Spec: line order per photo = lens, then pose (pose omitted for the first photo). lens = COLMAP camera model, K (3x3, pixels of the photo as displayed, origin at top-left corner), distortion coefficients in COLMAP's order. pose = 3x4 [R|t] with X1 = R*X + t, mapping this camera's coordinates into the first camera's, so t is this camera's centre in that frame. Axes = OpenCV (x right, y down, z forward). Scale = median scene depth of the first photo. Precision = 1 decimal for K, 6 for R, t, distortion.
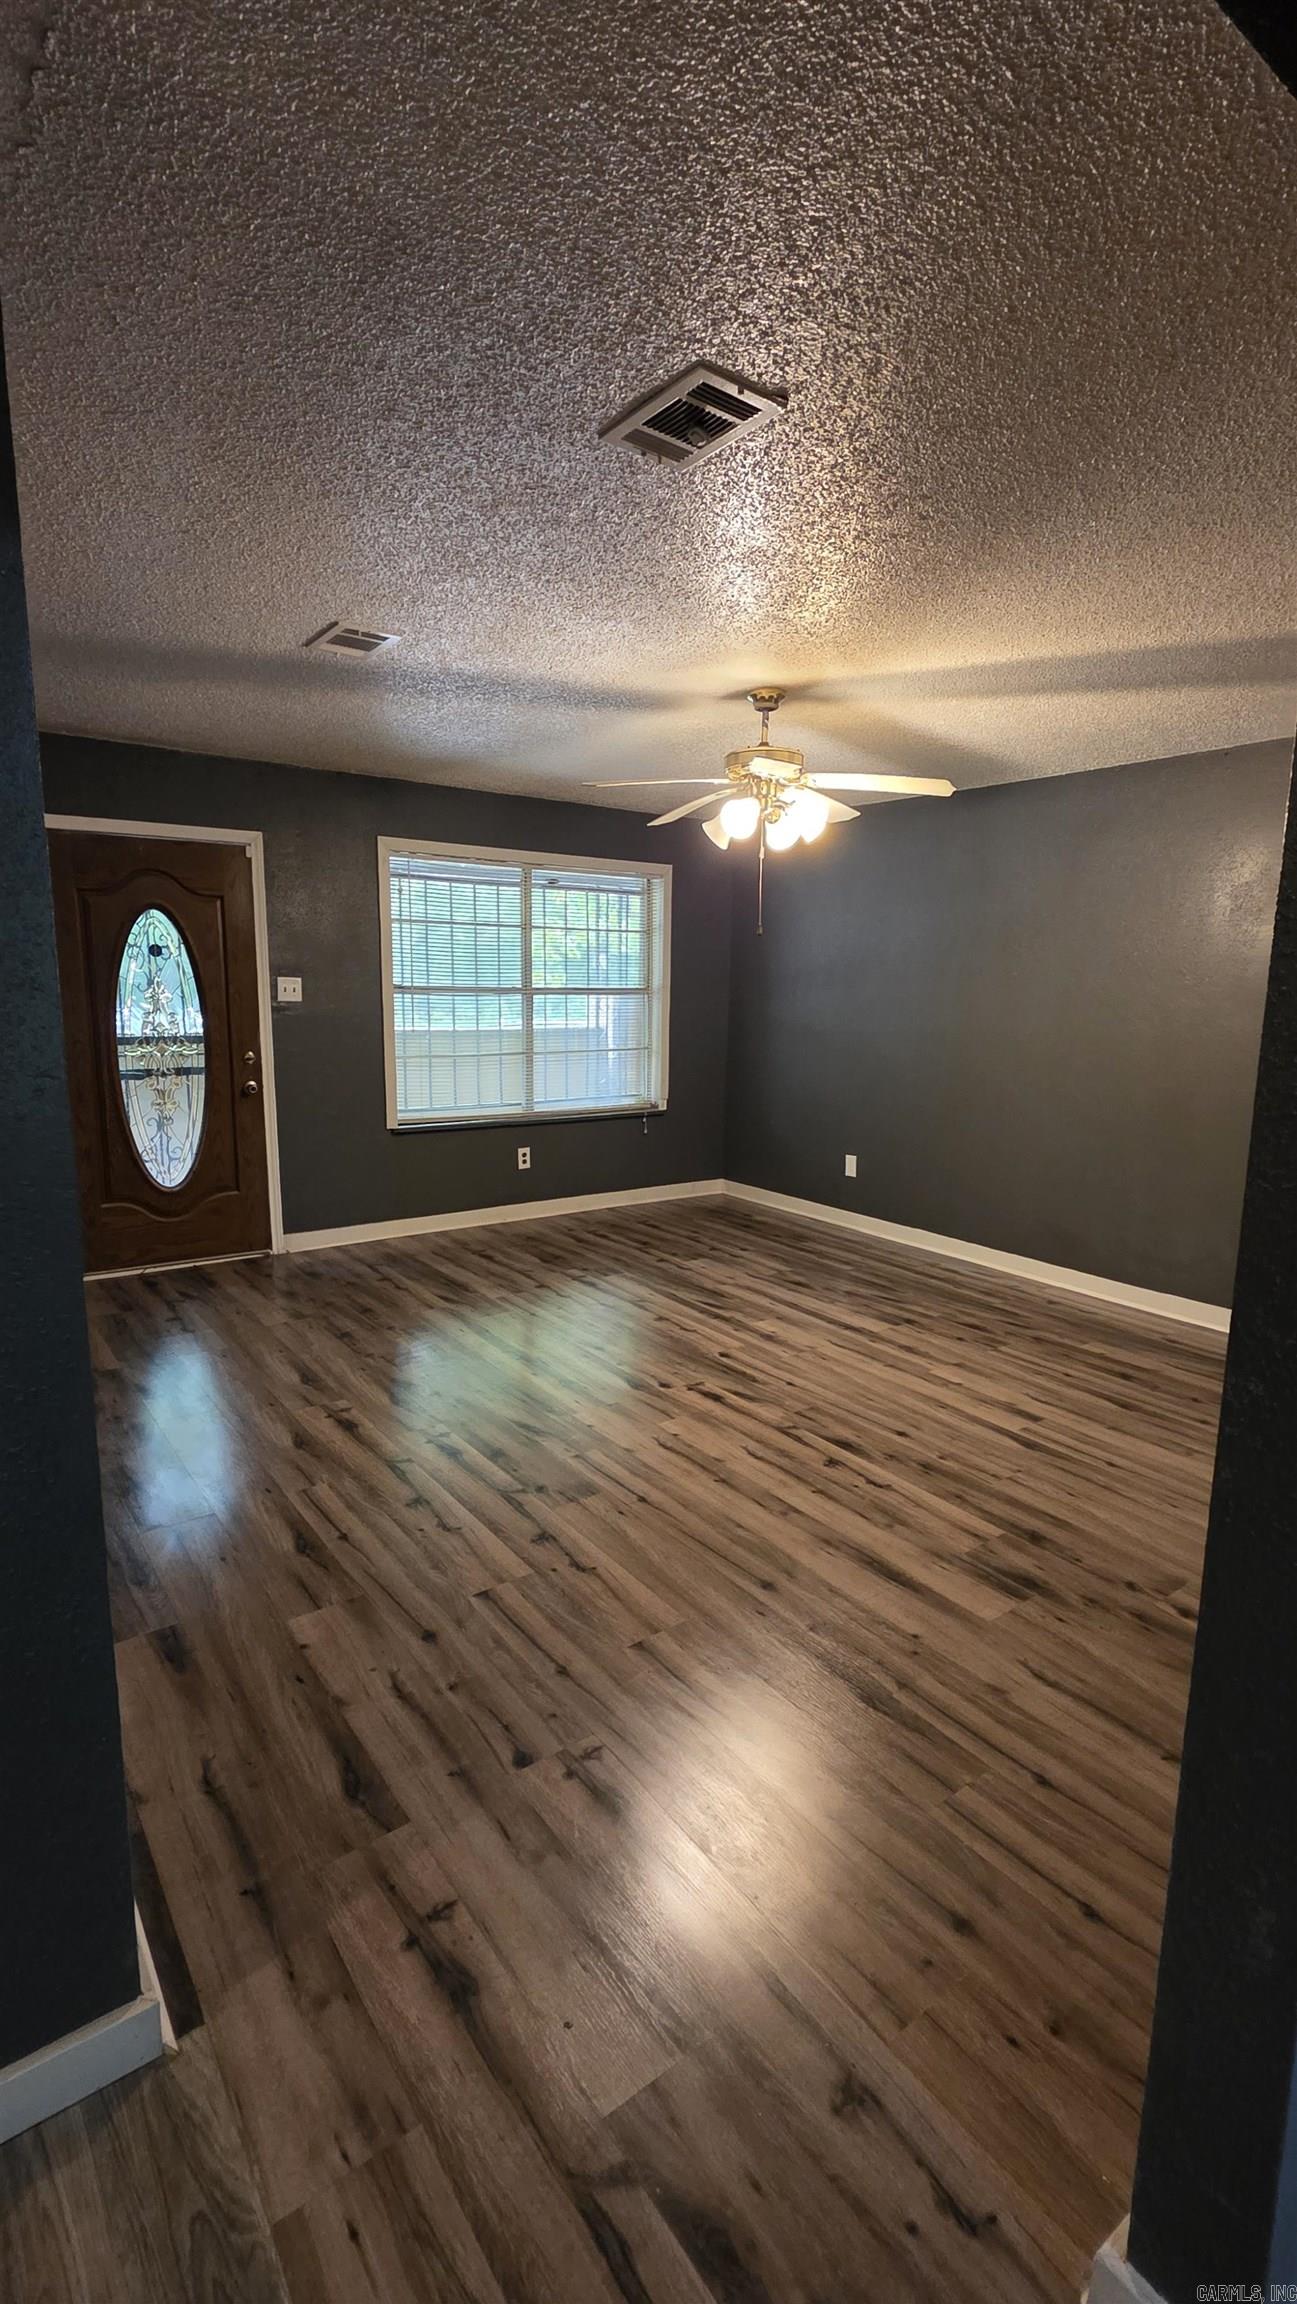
lens RADIAL K [[1044.2, 0, 645.4], [0, 1044.2, 1155.3], [0, 0, 1]] dist [0.003066, 0.000513]
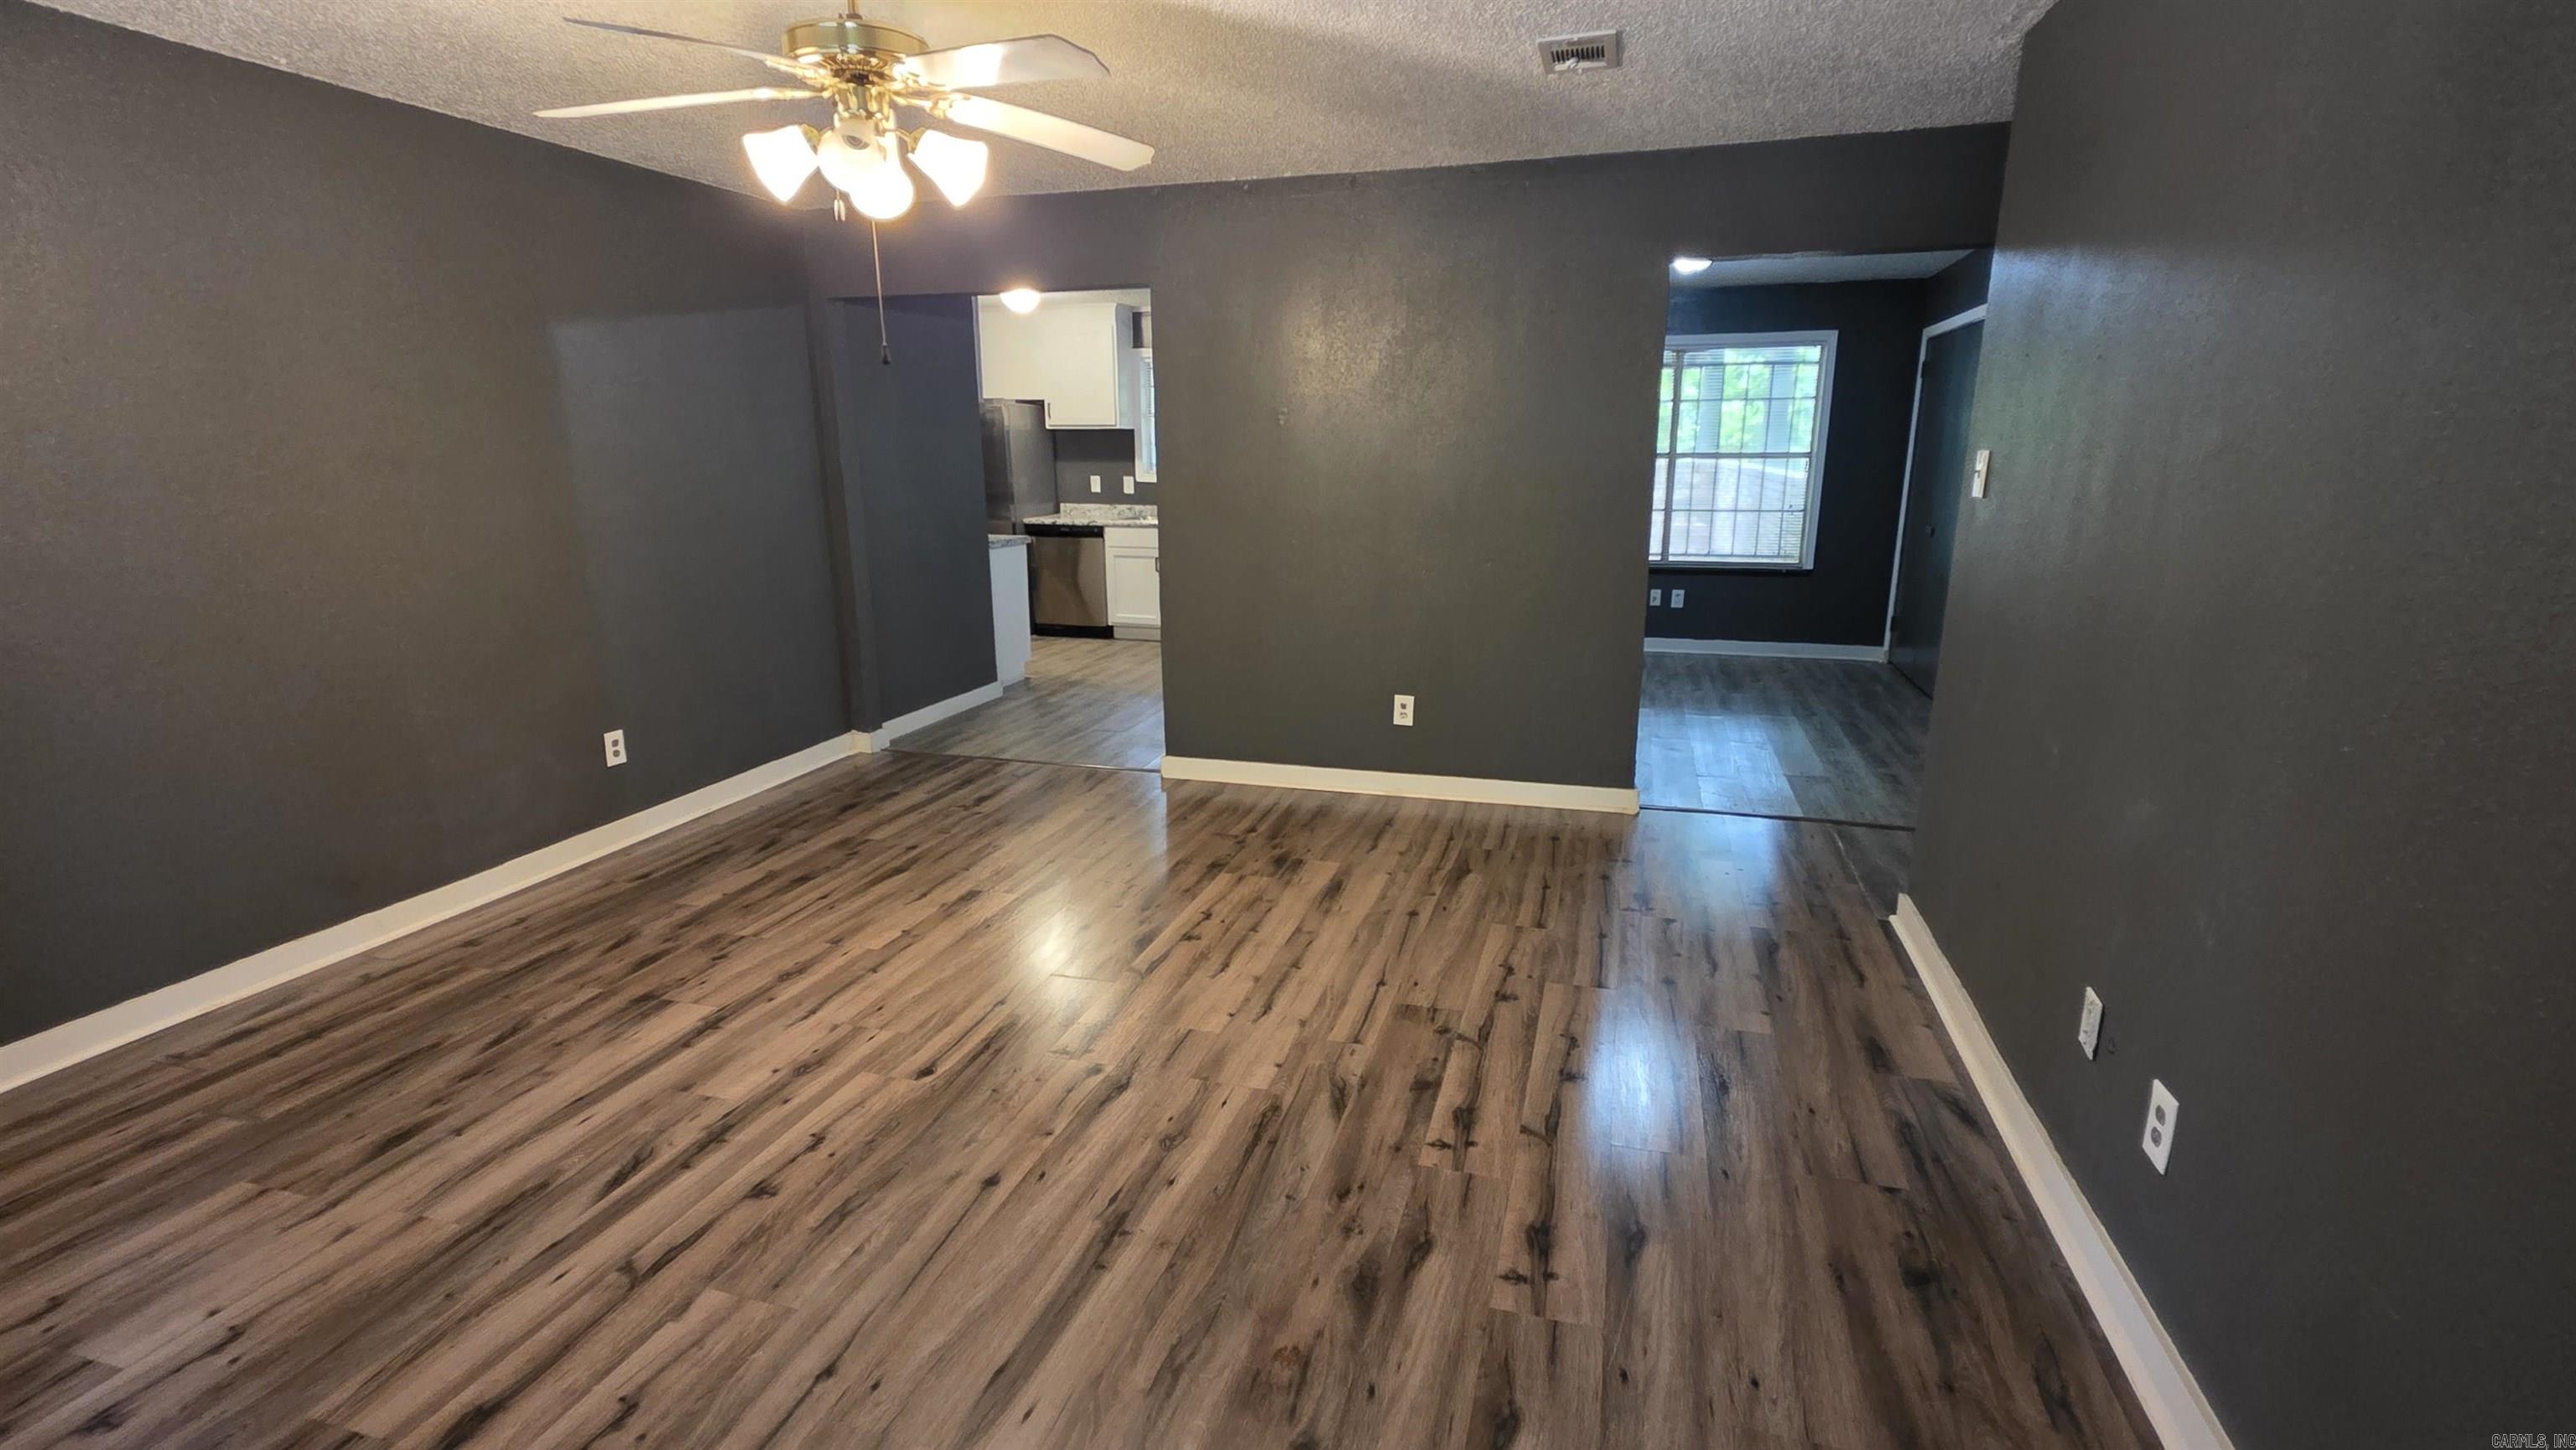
lens RADIAL K [[1167.6, 0, 1288.0], [0, 1167.6, 725.0], [0, 0, 1]] dist [0.003066, 0.000513]
pose [[-0.609668, -0.198269, 0.767459, -0.592497], [0.127598, 0.931036, 0.341892, -0.222496], [-0.782319, 0.306367, -0.542325, 1.276314]]
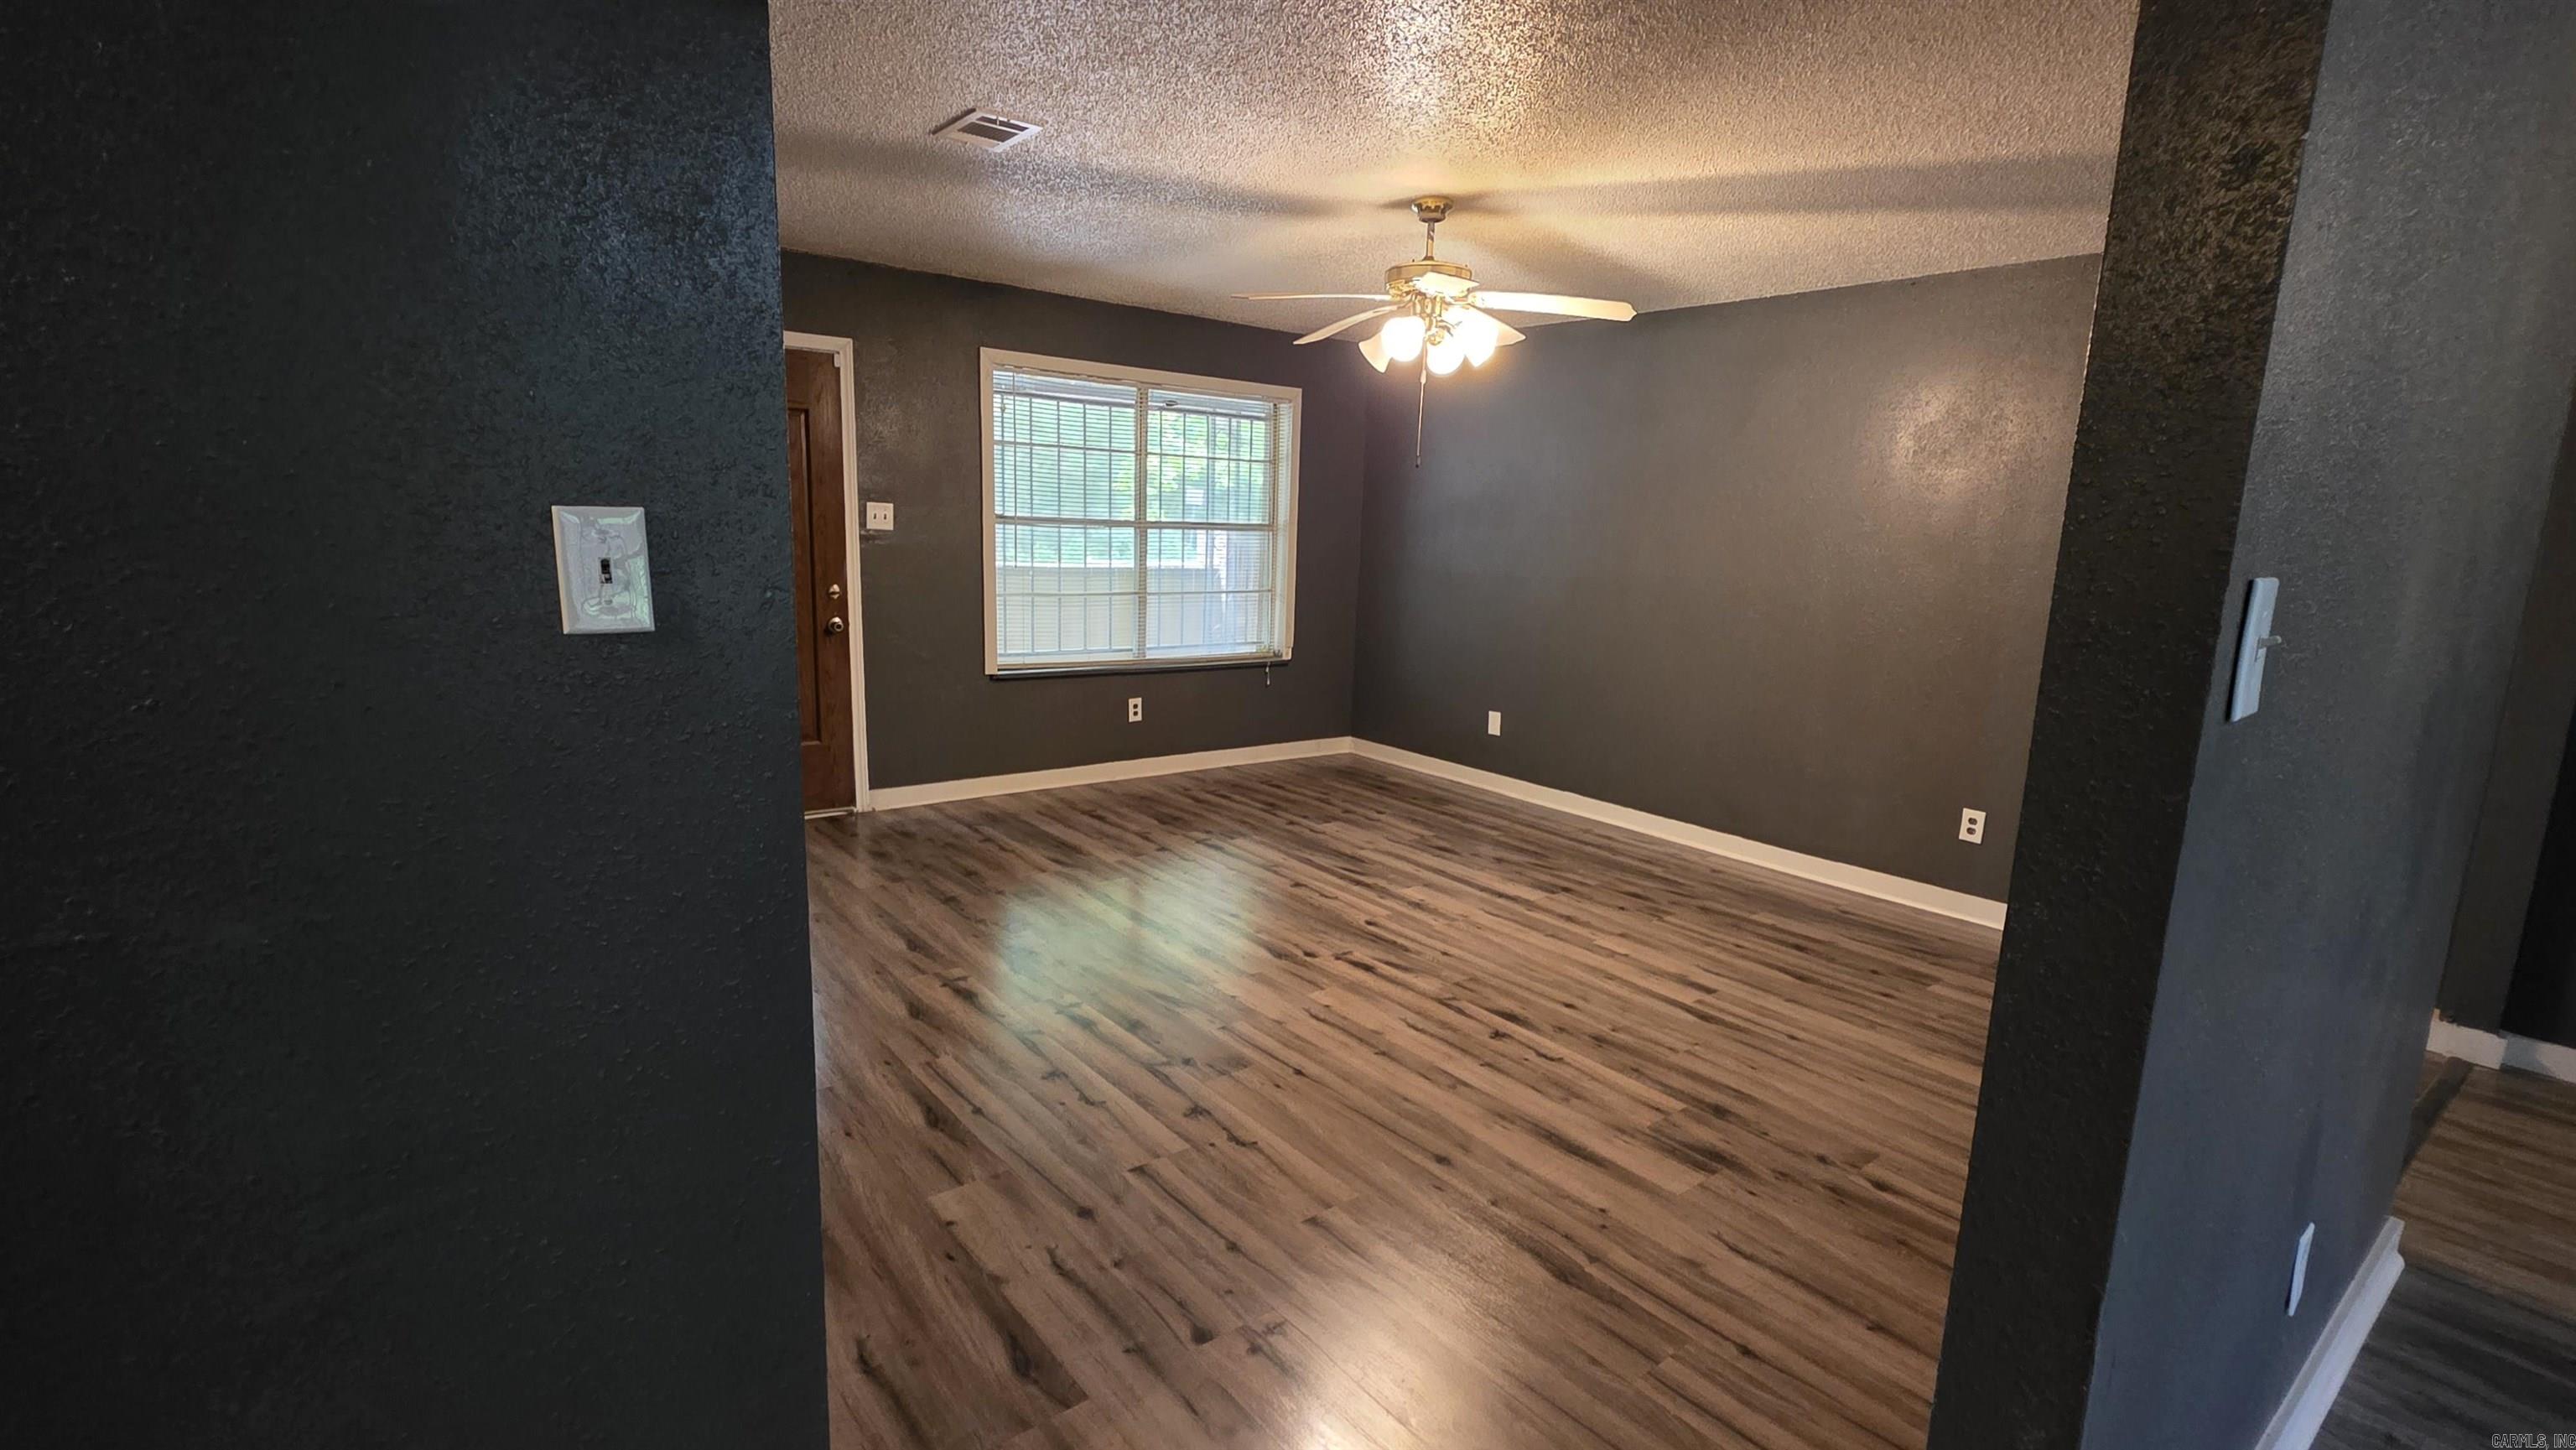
lens RADIAL K [[1167.6, 0, 1288.0], [0, 1167.6, 725.0], [0, 0, 1]] dist [0.003066, 0.000513]
pose [[0.998976, 0.013777, 0.043093, -0.049436], [-0.014133, 0.999868, 0.007962, 0.010727], [-0.042977, -0.008563, 0.999039, -0.025409]]
